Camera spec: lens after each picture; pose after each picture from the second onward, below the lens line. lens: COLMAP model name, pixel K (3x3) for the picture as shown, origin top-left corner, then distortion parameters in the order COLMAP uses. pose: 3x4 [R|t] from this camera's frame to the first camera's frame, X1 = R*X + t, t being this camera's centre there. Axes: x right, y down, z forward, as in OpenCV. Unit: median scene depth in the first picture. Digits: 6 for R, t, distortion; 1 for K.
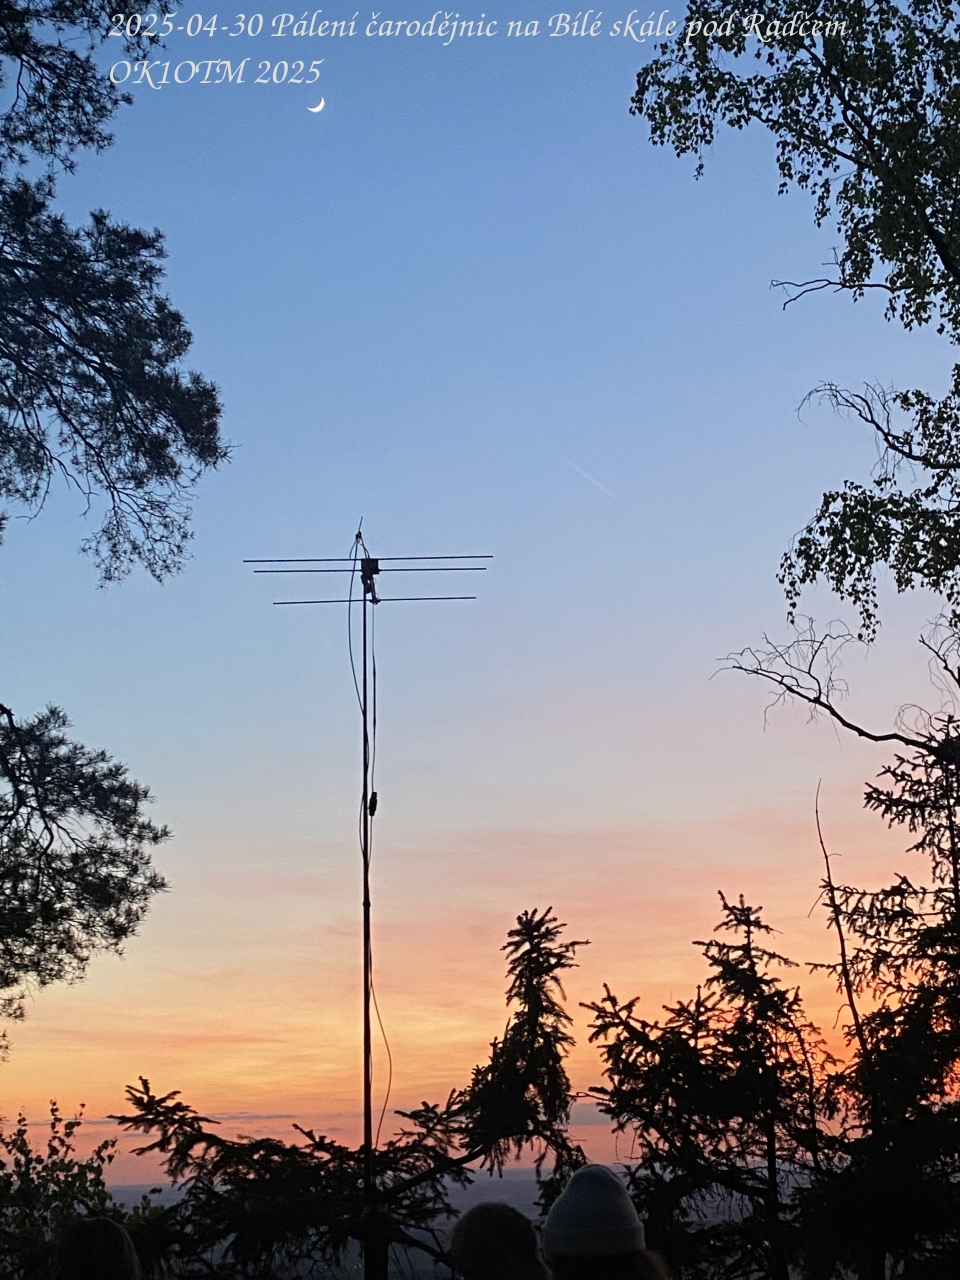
lens RADIAL K [[2009.8, 0, 528.0], [0, 2009.8, 638.0], [0, 0, 1]] dist [0.357442, -1.753829]
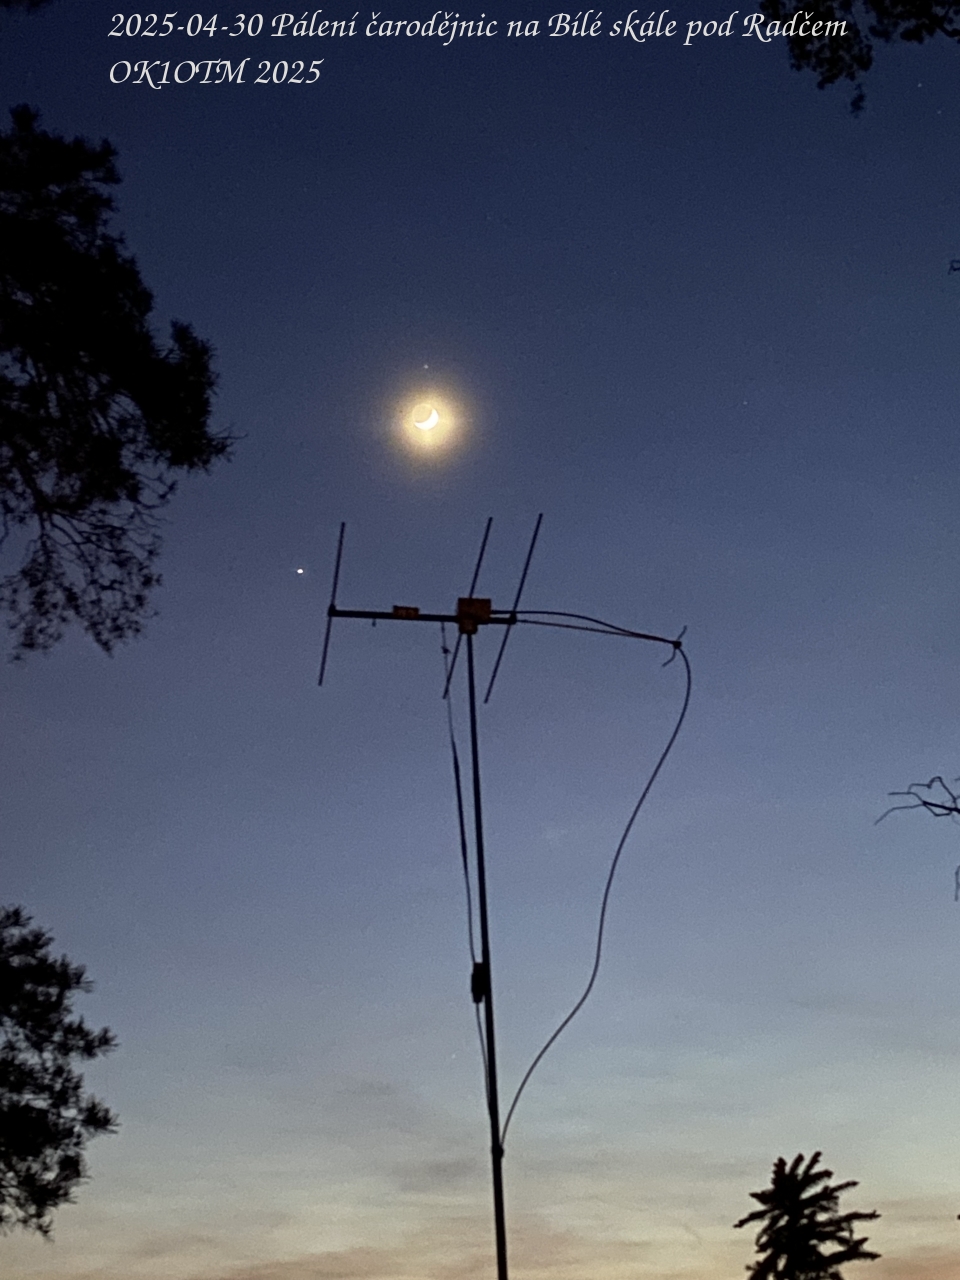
lens RADIAL K [[2328.4, 0, 480.0], [0, 2328.4, 640.0], [0, 0, 1]] dist [0.167127, -0.193423]
pose [[0.998887, 0.010096, 0.046082, -0.095934], [-0.005758, 0.995619, -0.093321, 0.038602], [-0.046822, 0.092952, 0.994569, 0.242778]]
